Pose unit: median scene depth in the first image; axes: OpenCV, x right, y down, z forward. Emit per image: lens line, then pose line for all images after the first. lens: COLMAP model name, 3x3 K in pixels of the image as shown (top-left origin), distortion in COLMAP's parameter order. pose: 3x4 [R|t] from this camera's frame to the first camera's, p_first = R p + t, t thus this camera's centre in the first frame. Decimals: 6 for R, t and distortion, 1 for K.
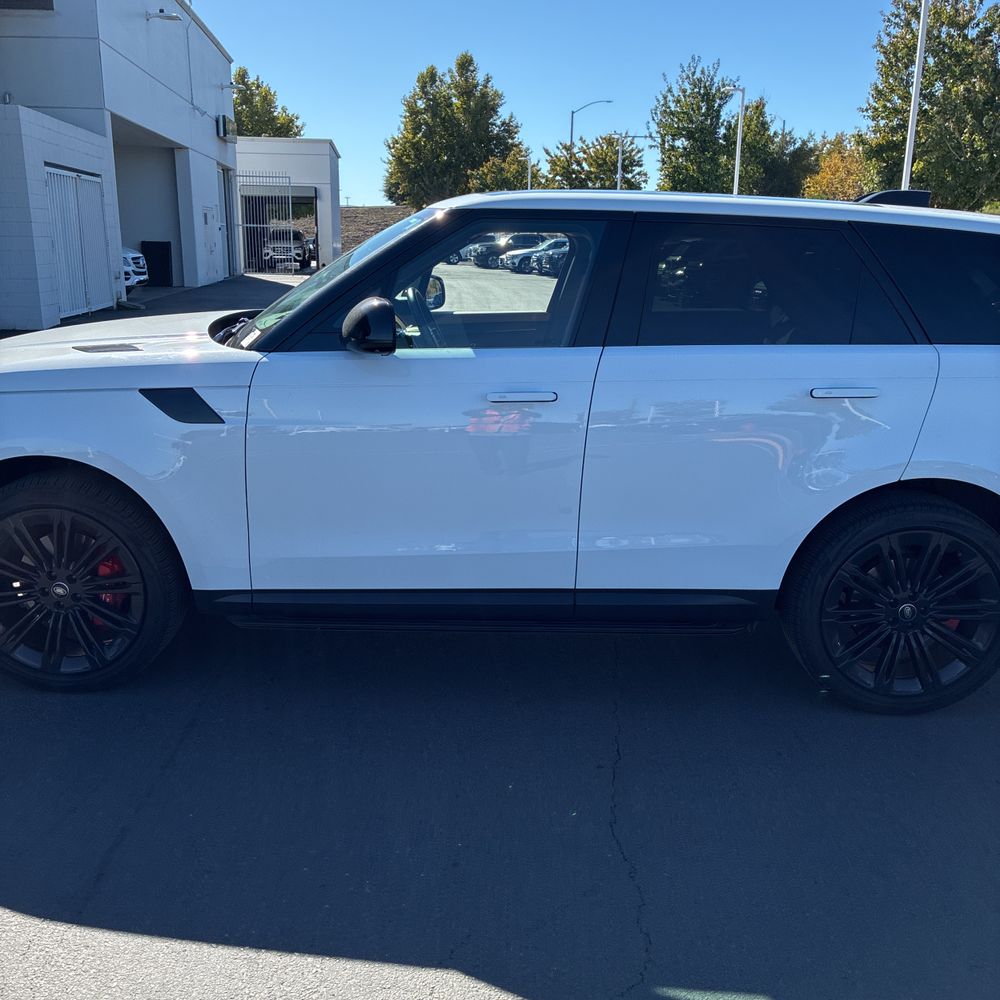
lens RADIAL K [[1020.6, 0, 502.8], [0, 1020.6, 515.2], [0, 0, 1]] dist [0.014588, 0.000000]
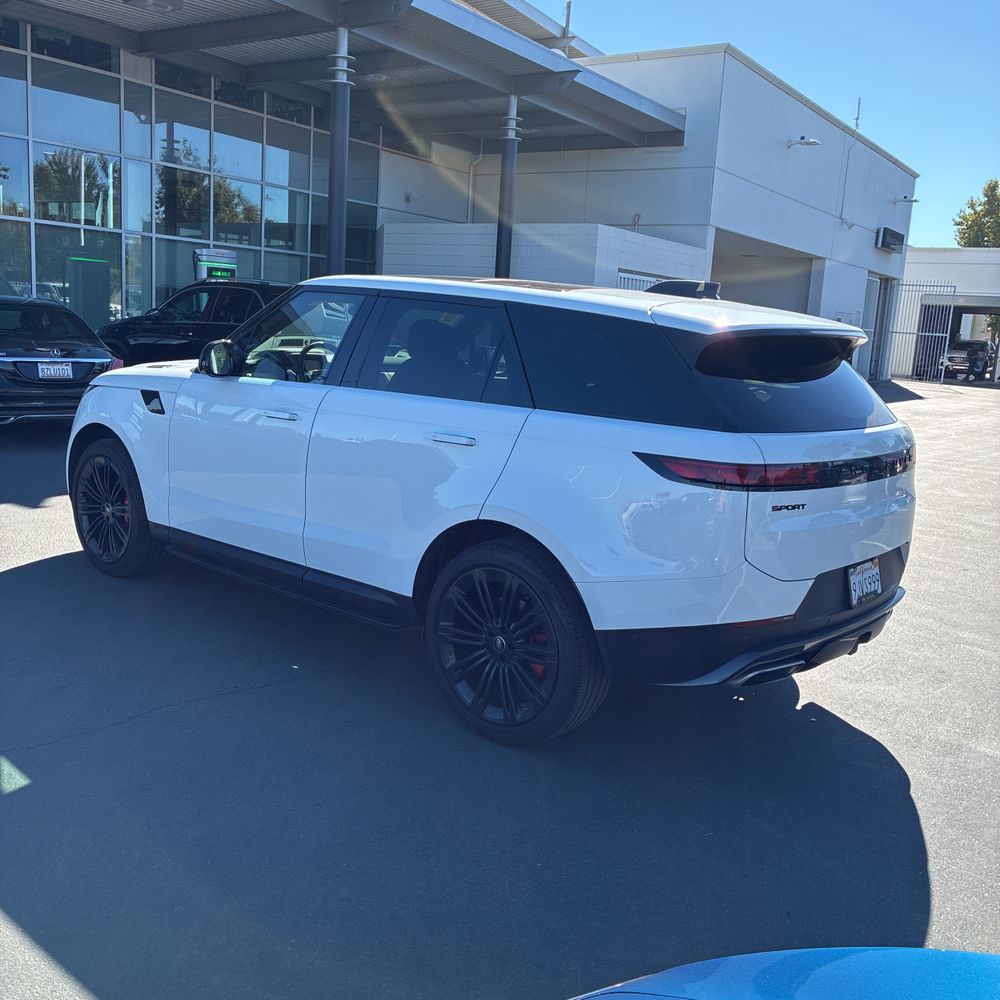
lens RADIAL K [[1020.6, 0, 503.7], [0, 1020.6, 495.8], [0, 0, 1]] dist [0.014588, 0.000000]
pose [[0.759573, 0.144547, -0.634157, 0.145770], [-0.218716, 0.974979, -0.039738, -0.002641], [0.612545, 0.168884, 0.772183, 0.016411]]
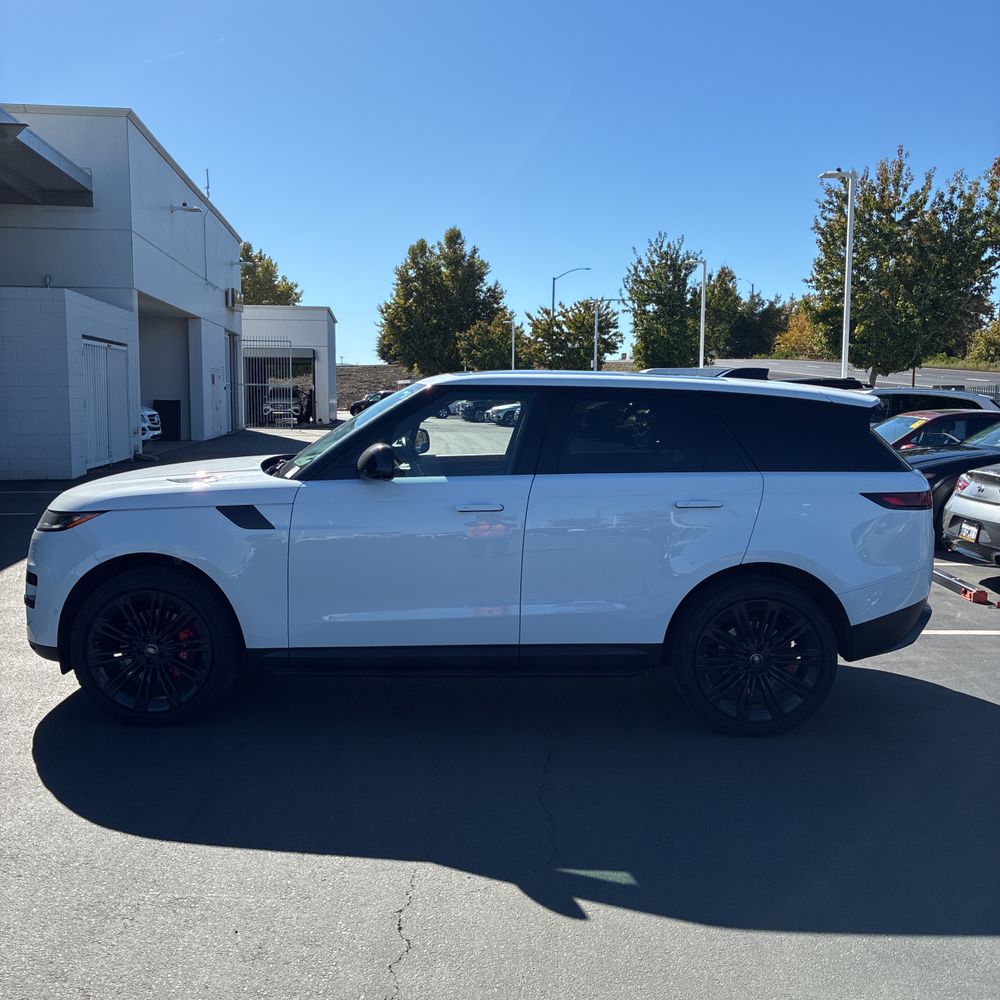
lens RADIAL K [[1020.6, 0, 494.5], [0, 1020.6, 498.4], [0, 0, 1]] dist [0.014588, 0.000000]
pose [[0.999959, -0.008651, 0.002630, 0.004700], [0.008961, 0.986934, -0.160877, 0.013303], [-0.001204, 0.160894, 0.986971, -0.056439]]
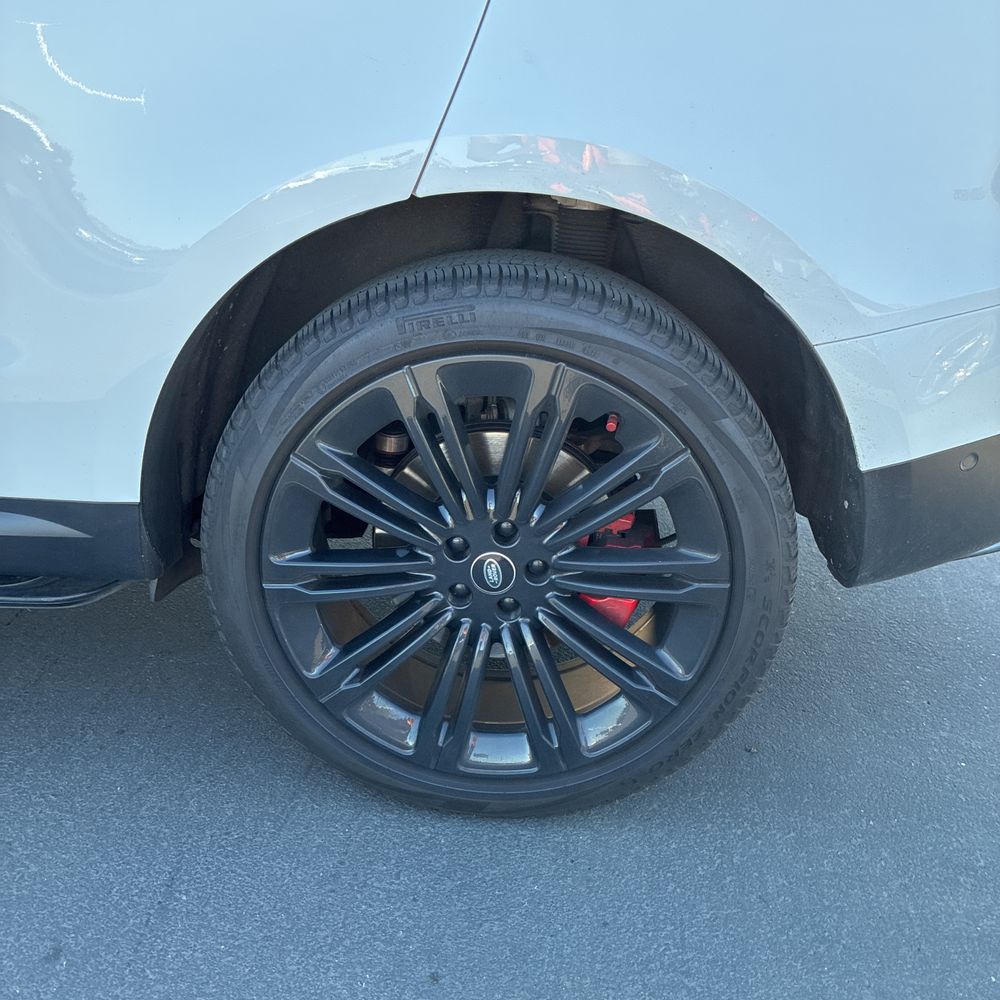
lens RADIAL K [[1020.6, 0, 493.2], [0, 1020.6, 493.5], [0, 0, 1]] dist [0.014588, 0.000000]
pose [[0.998625, 0.036771, -0.037368, 0.055333], [-0.032641, 0.993864, 0.105686, 0.003363], [0.041025, -0.104321, 0.993697, 0.084334]]
